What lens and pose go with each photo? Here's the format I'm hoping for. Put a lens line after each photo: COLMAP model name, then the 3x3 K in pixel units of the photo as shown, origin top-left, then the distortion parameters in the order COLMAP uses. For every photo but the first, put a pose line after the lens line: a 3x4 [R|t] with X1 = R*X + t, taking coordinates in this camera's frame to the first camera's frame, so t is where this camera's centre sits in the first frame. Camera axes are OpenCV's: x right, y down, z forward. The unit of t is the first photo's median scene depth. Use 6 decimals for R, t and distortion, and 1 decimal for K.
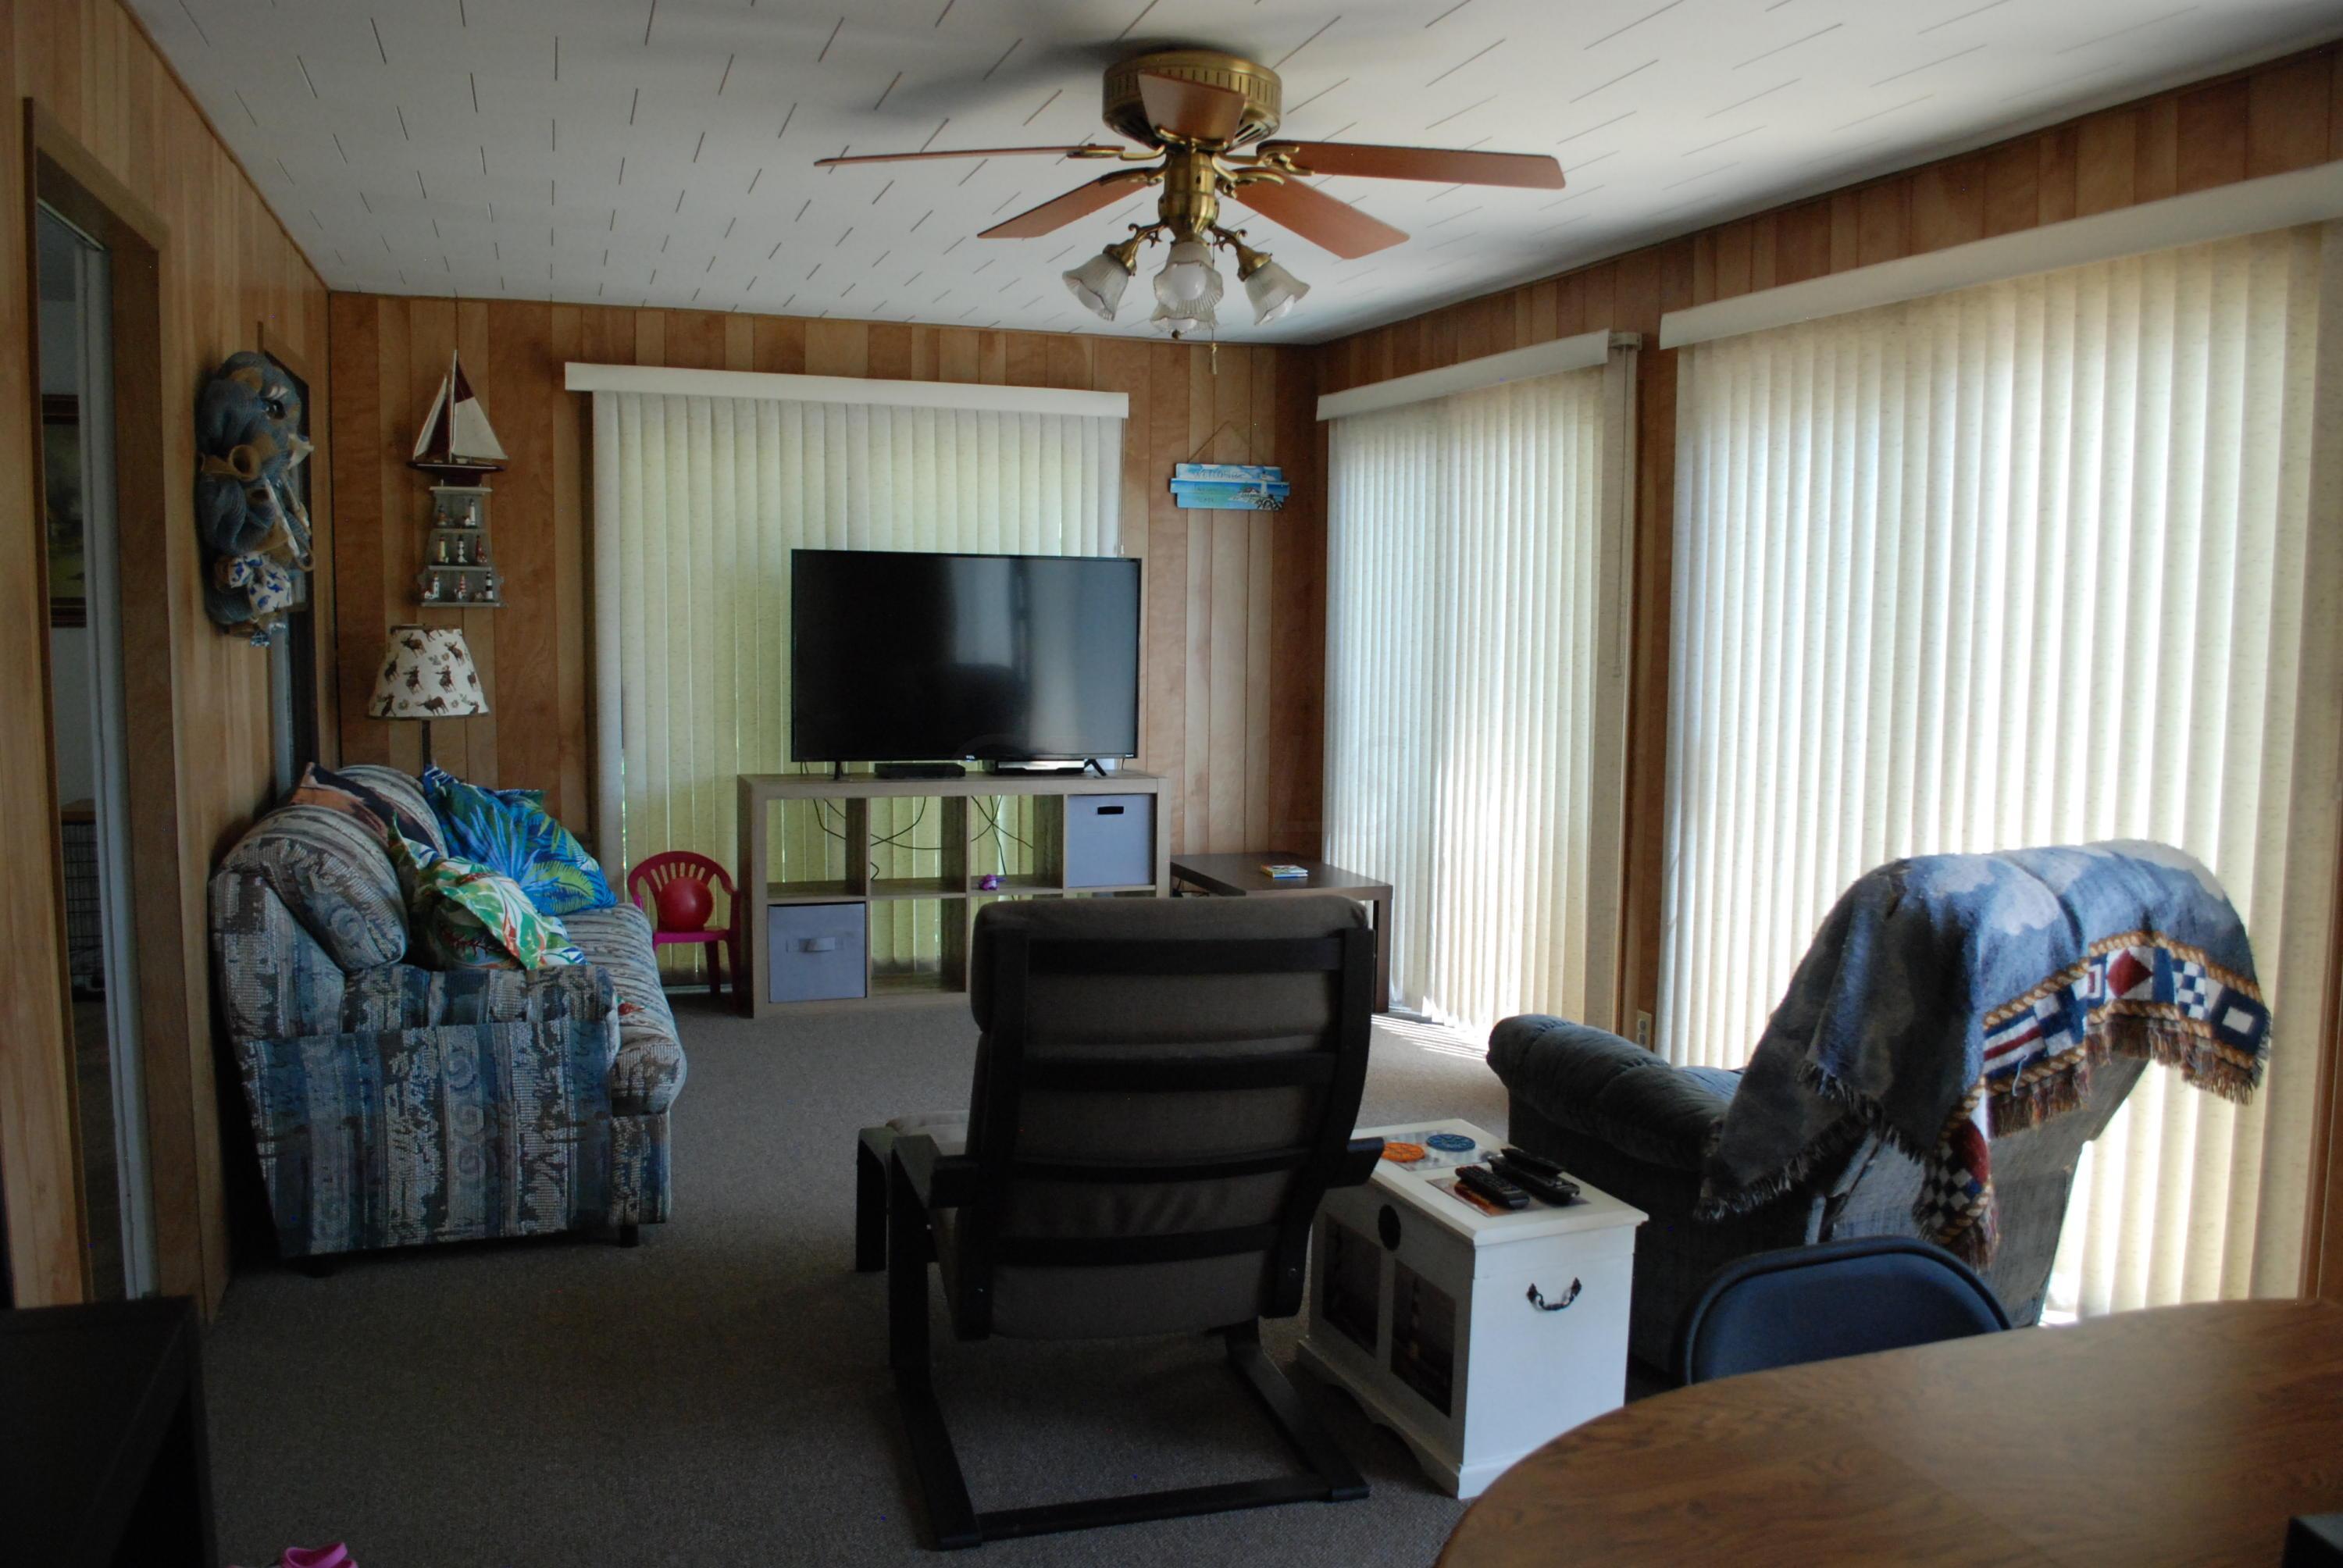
lens RADIAL K [[1836.8, 0, 1165.1], [0, 1836.8, 777.1], [0, 0, 1]] dist [-0.041780, 0.014214]
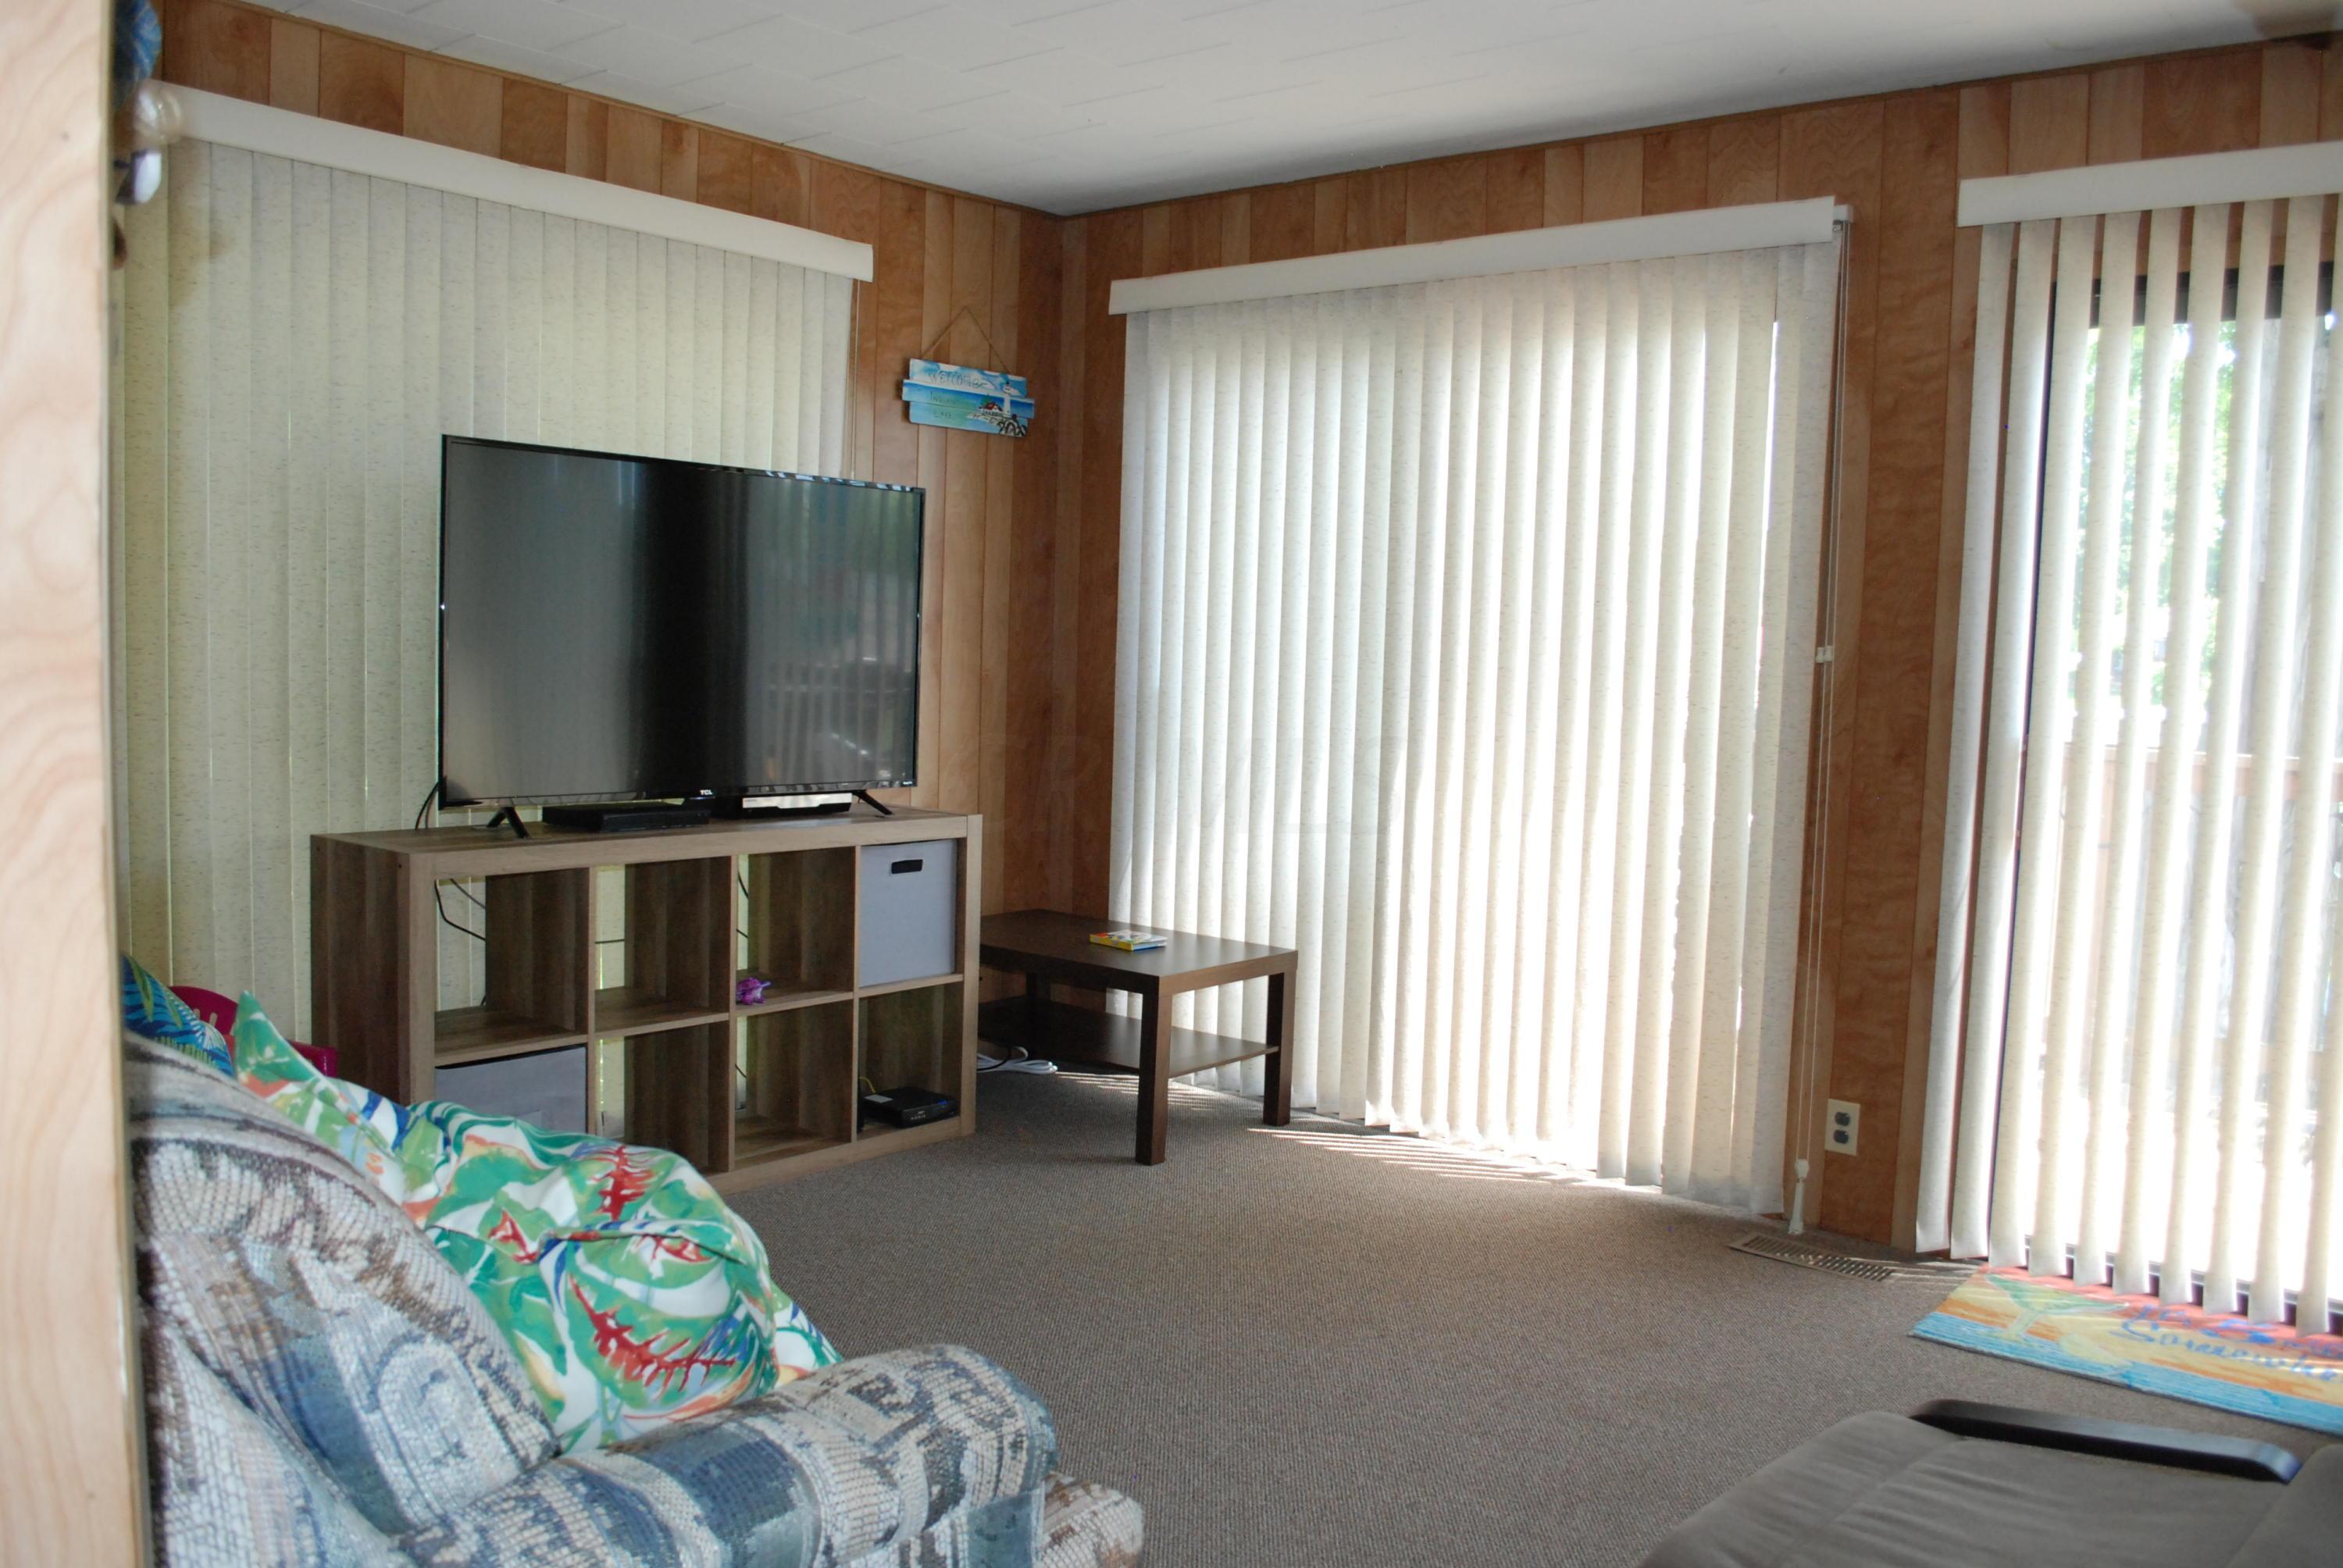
lens RADIAL K [[1836.8, 0, 1175.0], [0, 1836.8, 786.1], [0, 0, 1]] dist [-0.041780, 0.014214]
pose [[0.857713, -0.028056, 0.513363, -0.278187], [0.028559, 0.999568, 0.006912, -0.012287], [-0.513335, 0.008732, 0.858144, 0.373341]]
